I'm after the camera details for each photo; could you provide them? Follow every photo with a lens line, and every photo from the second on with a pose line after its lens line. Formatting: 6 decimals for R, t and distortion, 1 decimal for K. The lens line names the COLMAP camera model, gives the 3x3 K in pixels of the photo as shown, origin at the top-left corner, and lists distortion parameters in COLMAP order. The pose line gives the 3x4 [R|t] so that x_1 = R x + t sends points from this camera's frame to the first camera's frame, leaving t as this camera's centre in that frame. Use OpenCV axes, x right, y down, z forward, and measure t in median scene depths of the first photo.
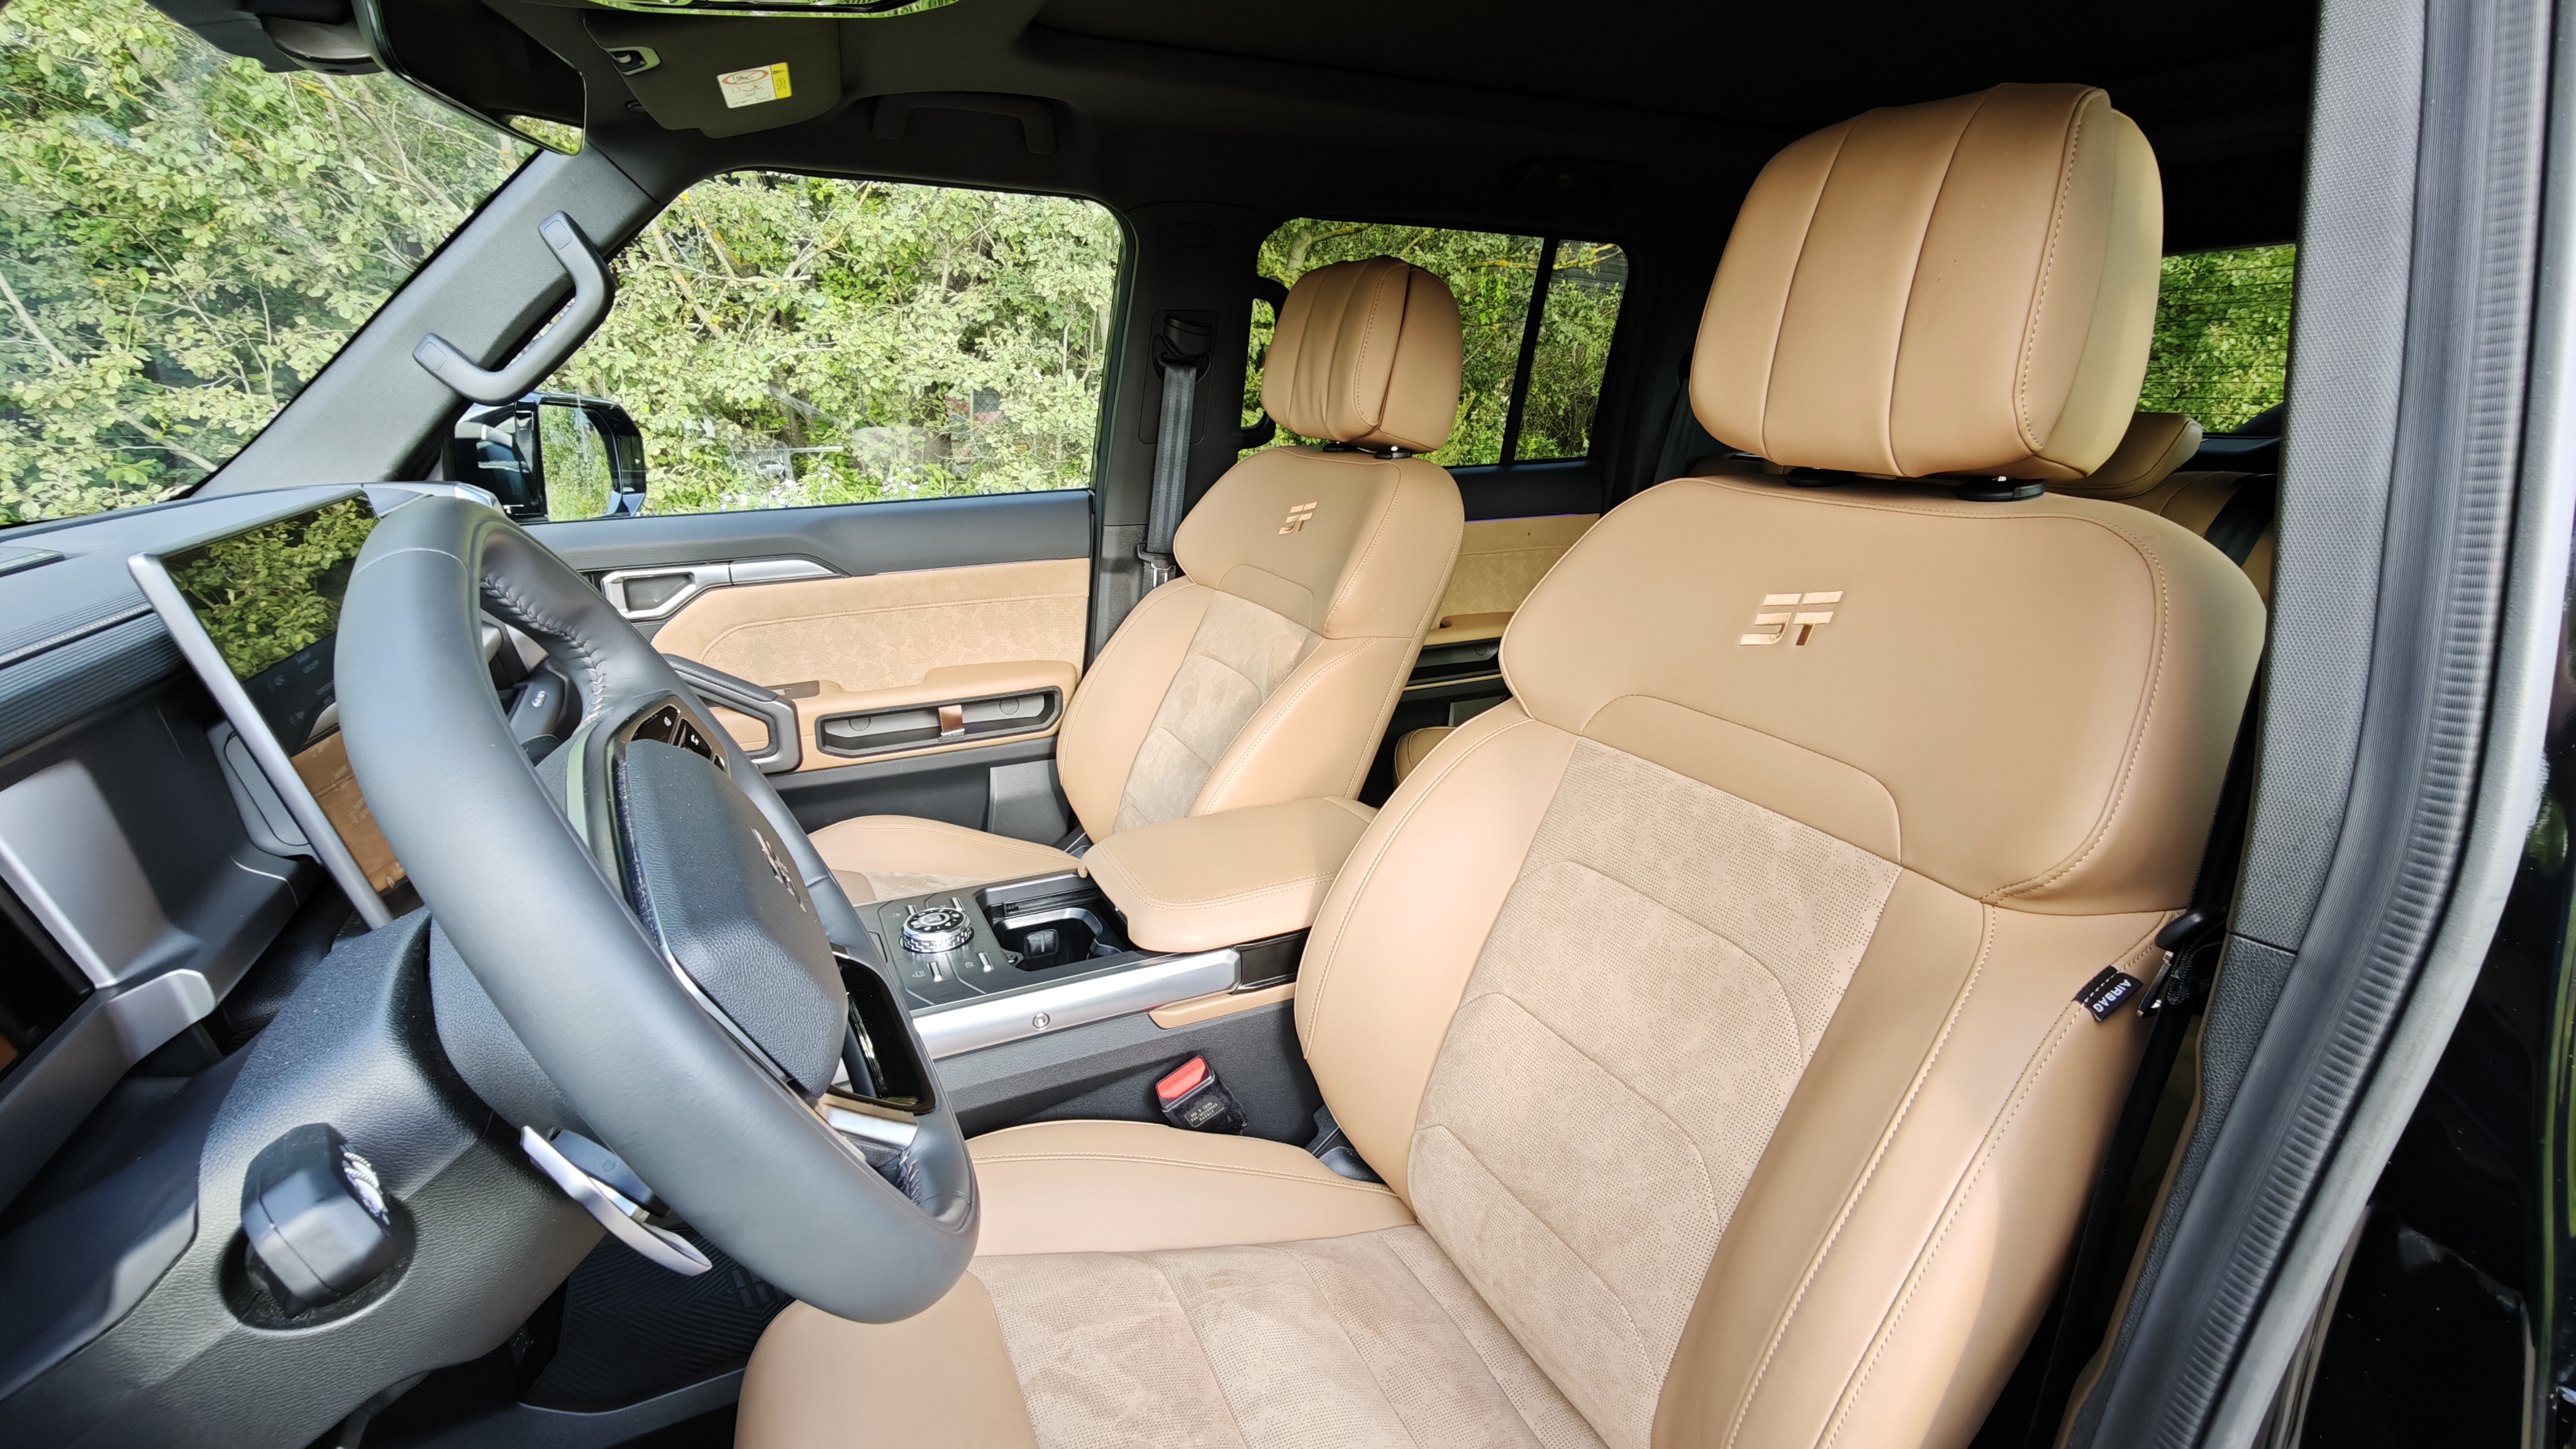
lens RADIAL K [[1121.5, 0, 1288.0], [0, 1121.5, 724.5], [0, 0, 1]] dist [-0.011589, 0.000054]
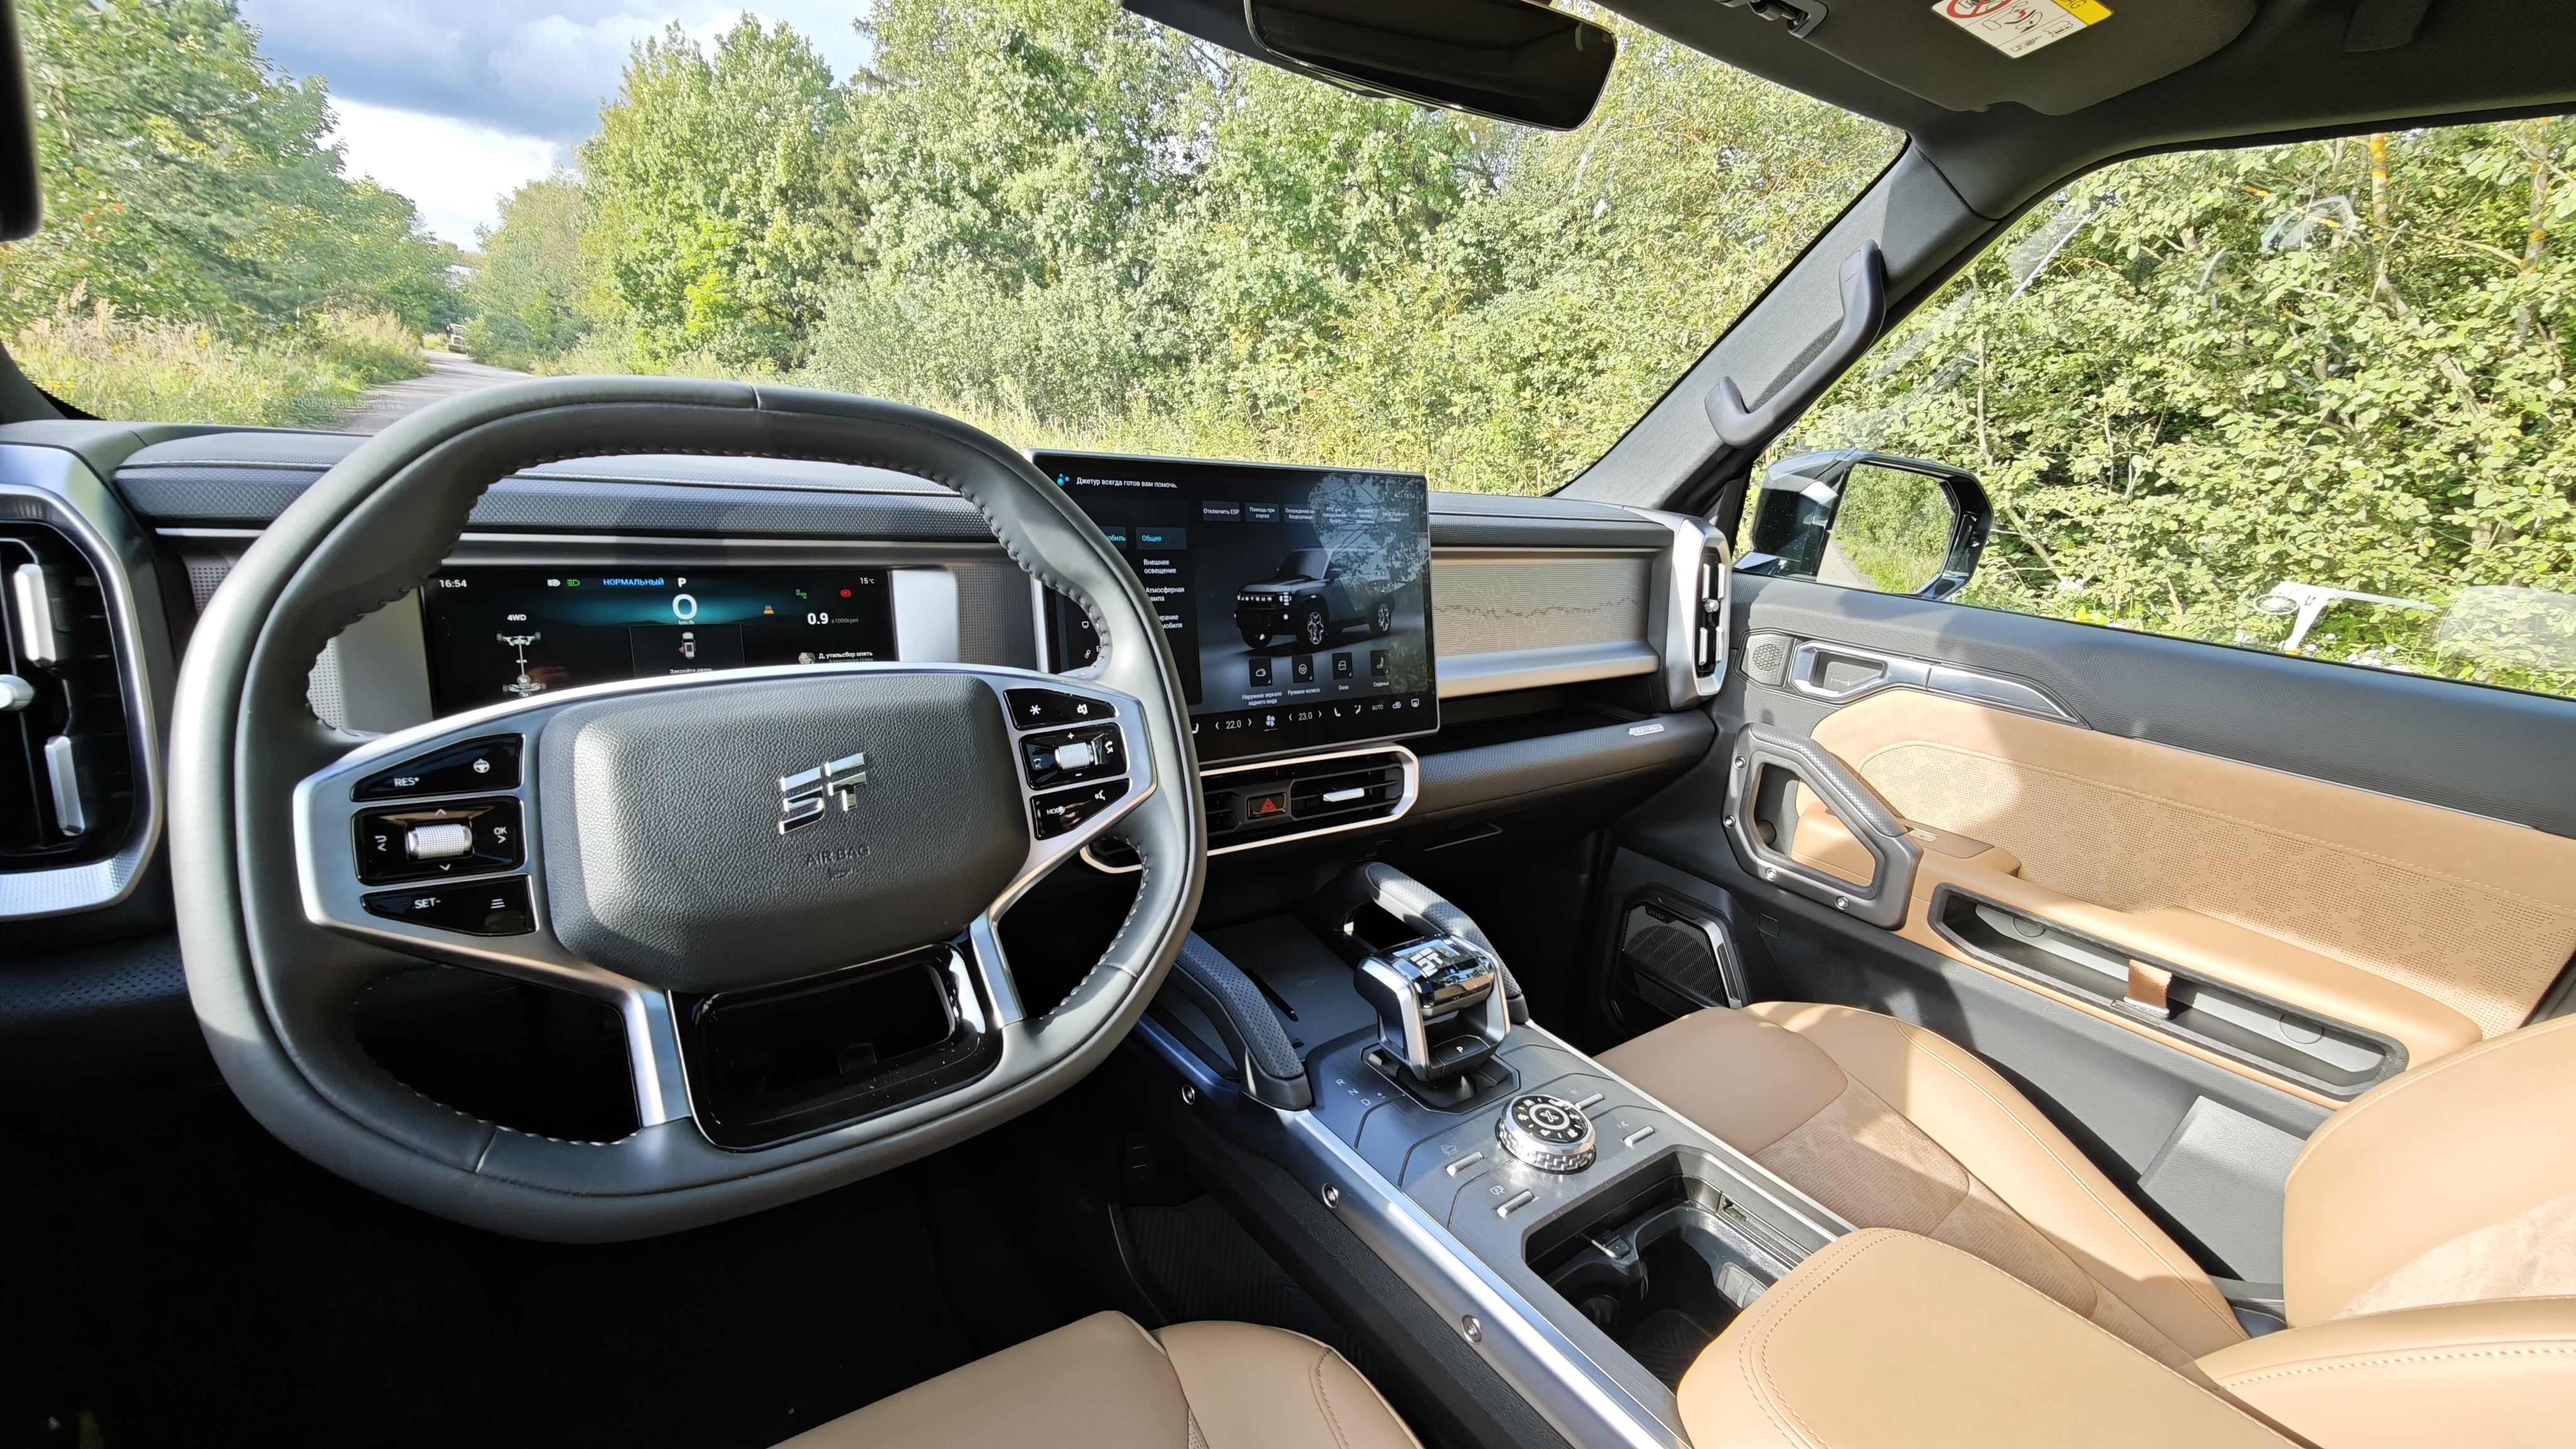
lens RADIAL K [[1071.4, 0, 1288.0], [0, 1071.4, 724.5], [0, 0, 1]] dist [0.002002, 0.000000]
pose [[0.186266, 0.282318, -0.941064, 0.143329], [-0.379181, 0.904276, 0.196230, -0.075937], [0.906381, 0.320283, 0.275485, 0.361155]]
